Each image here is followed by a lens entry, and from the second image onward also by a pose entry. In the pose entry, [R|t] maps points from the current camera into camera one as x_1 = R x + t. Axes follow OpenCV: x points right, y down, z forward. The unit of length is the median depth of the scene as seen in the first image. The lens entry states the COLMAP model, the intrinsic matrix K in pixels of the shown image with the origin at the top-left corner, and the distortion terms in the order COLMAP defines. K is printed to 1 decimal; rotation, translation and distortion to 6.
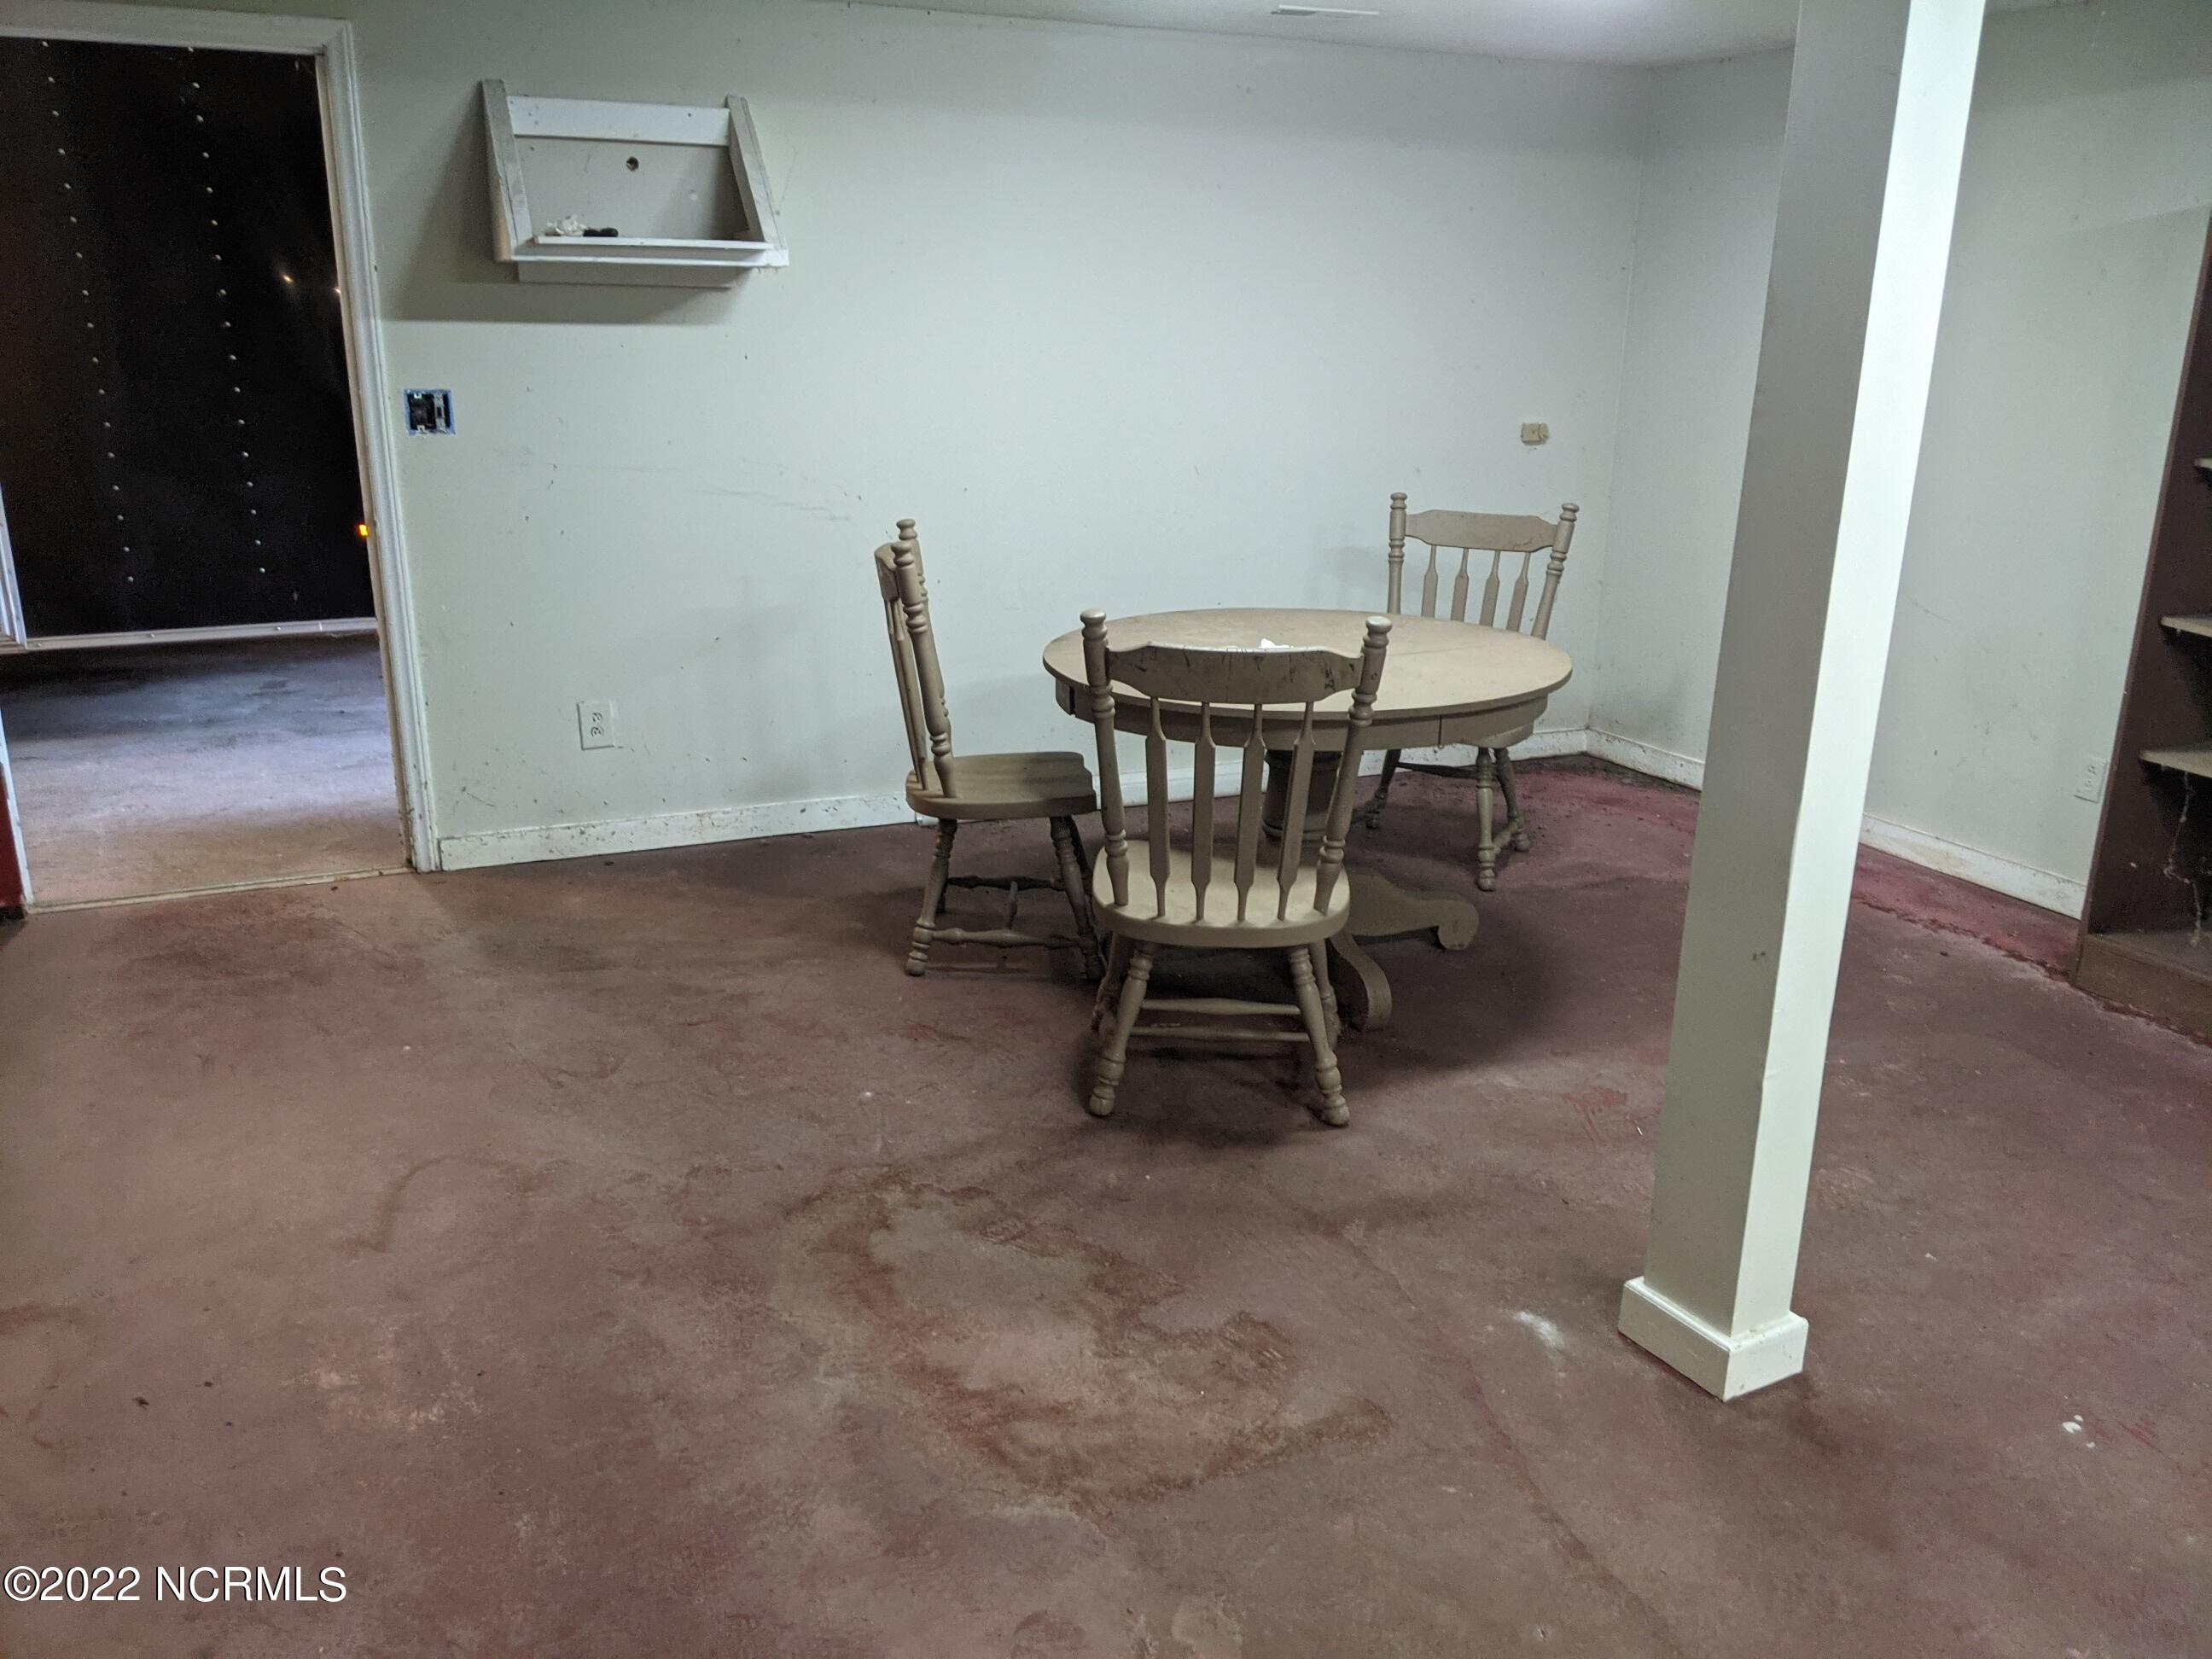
lens RADIAL K [[1779.9, 0, 1106.0], [0, 1779.9, 829.5], [0, 0, 1]] dist [0.064598, -0.105649]
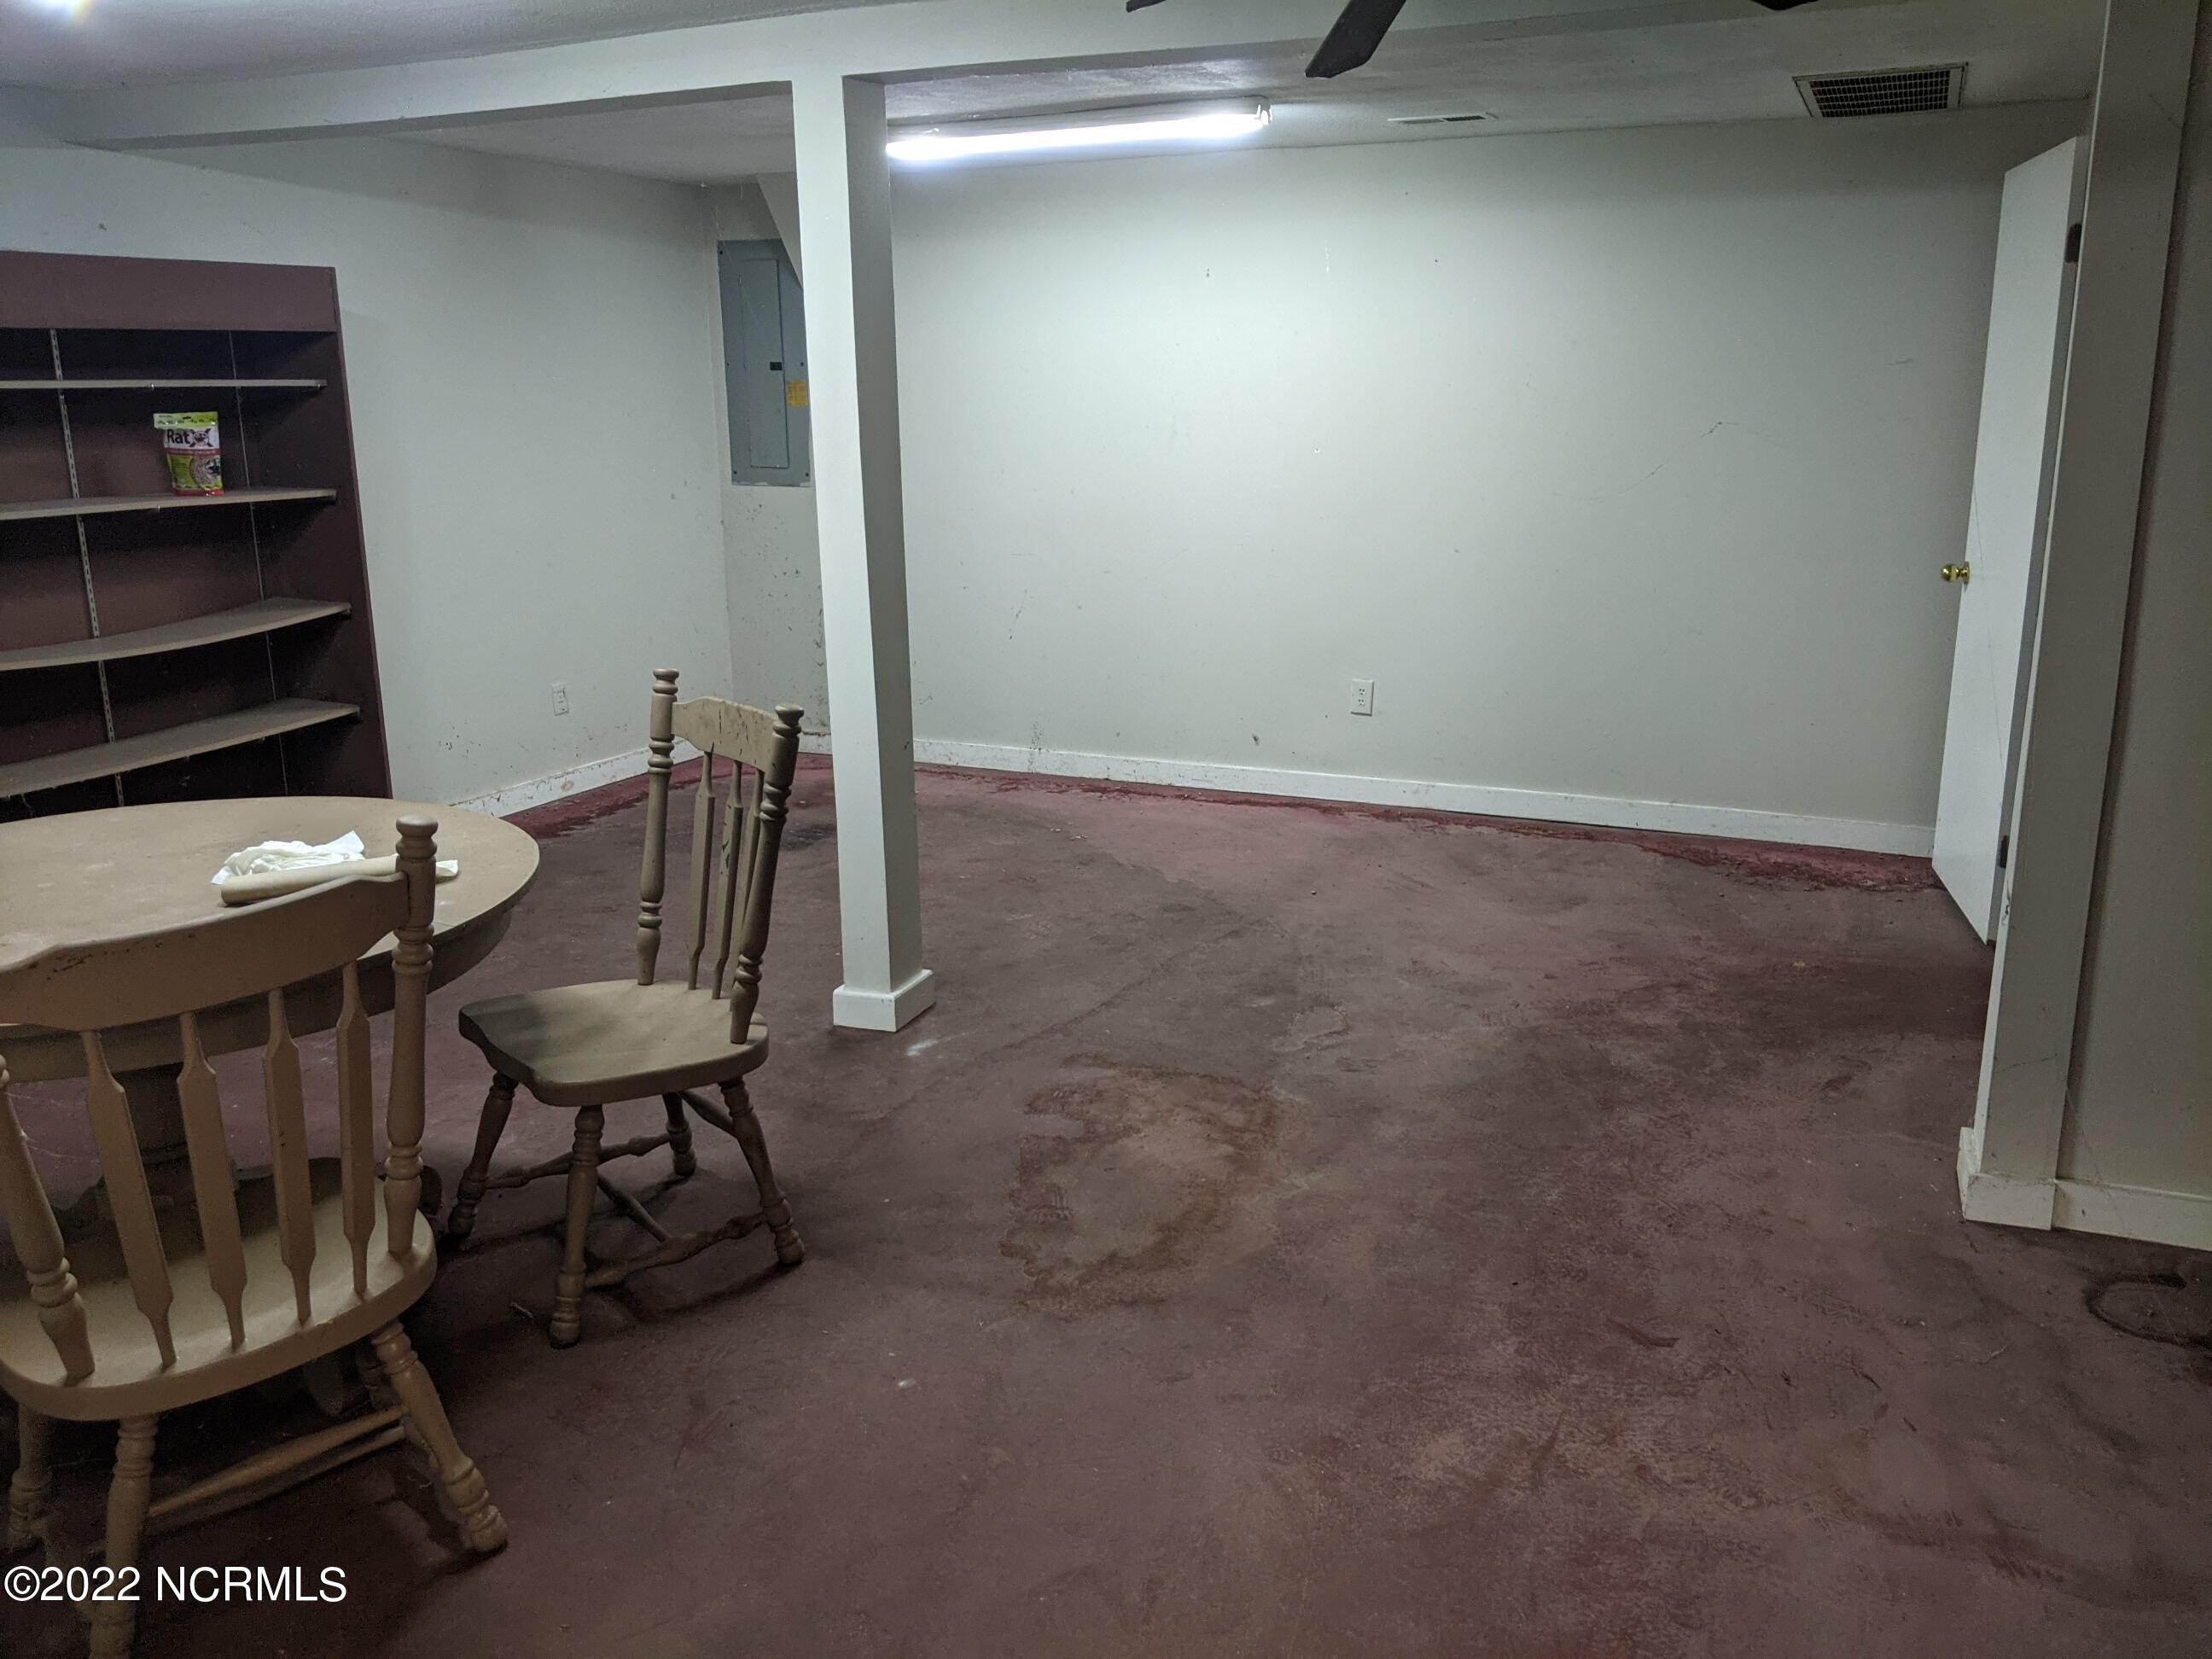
lens RADIAL K [[1779.9, 0, 1106.0], [0, 1779.9, 829.5], [0, 0, 1]] dist [0.064598, -0.105649]
pose [[-0.642900, -0.201833, 0.738880, -0.940246], [0.225156, 0.872239, 0.434171, -0.503408], [-0.732110, 0.445491, -0.515318, 1.595193]]
